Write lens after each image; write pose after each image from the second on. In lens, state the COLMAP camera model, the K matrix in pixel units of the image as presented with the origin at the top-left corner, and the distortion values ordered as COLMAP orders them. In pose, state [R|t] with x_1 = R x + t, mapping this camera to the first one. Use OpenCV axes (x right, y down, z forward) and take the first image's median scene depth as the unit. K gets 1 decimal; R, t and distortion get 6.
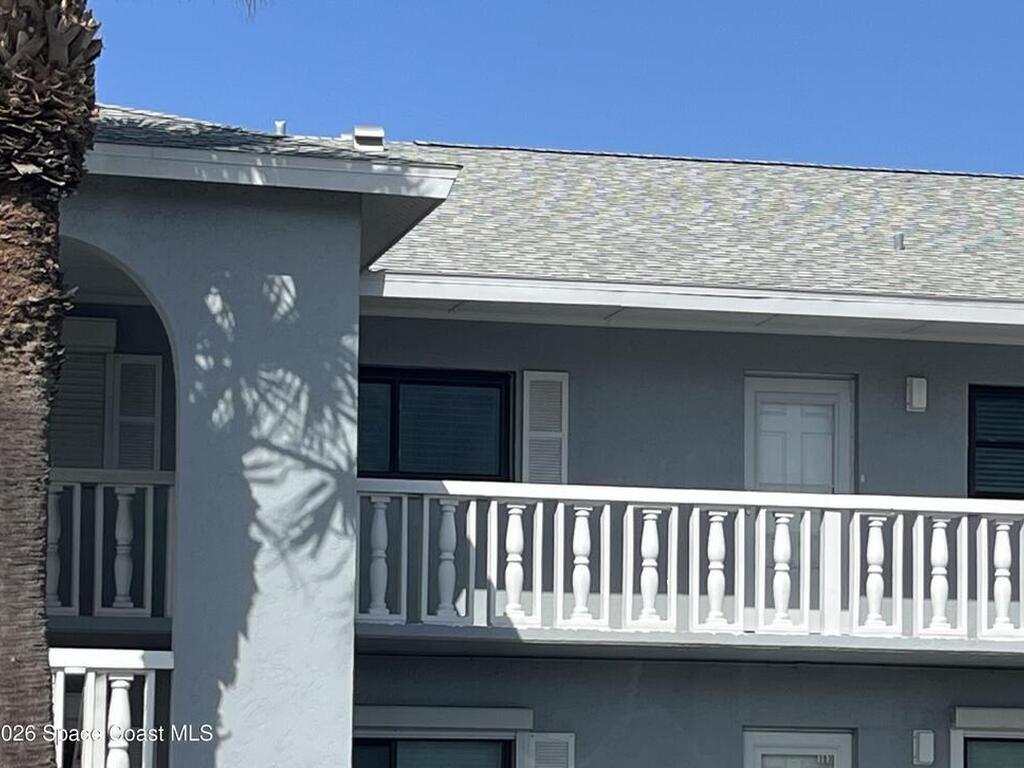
lens RADIAL K [[3602.4, 0, 511.1], [0, 3602.4, 384.4], [0, 0, 1]] dist [-0.001214, 0.000000]
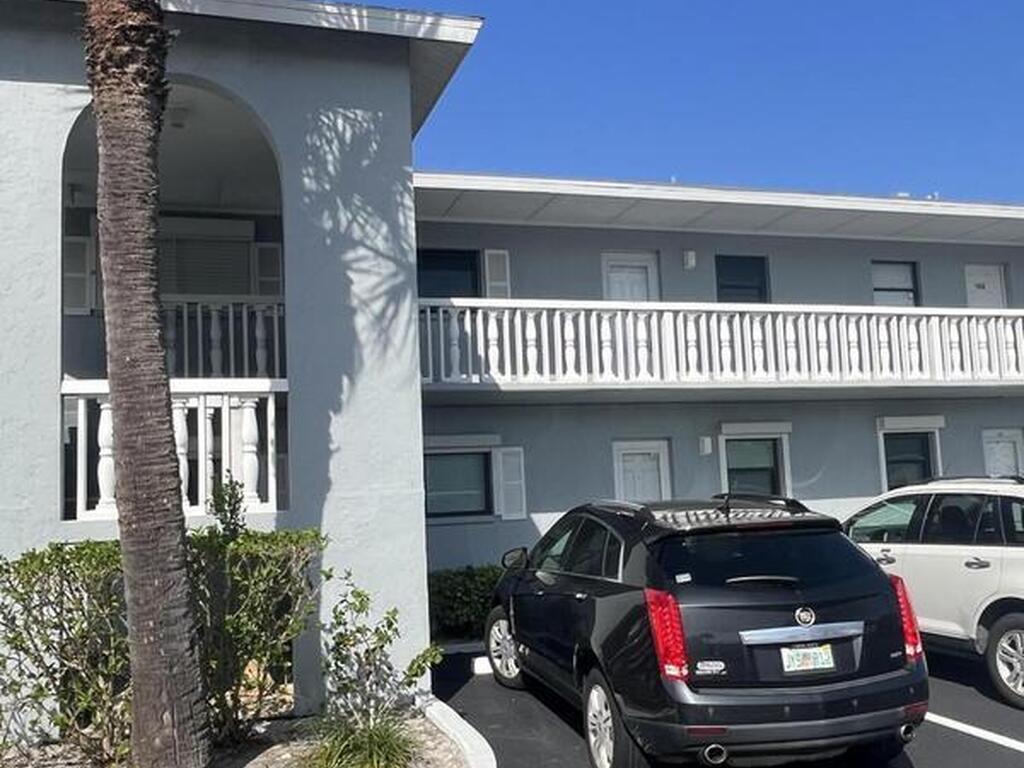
lens RADIAL K [[1179.7, 0, 514.3], [0, 1179.7, 381.6], [0, 0, 1]] dist [-0.058793, 0.000000]
pose [[0.995503, -0.046610, 0.082468, -0.052924], [0.045007, 0.998762, 0.021191, 0.080383], [-0.083354, -0.017384, 0.996368, 0.640698]]
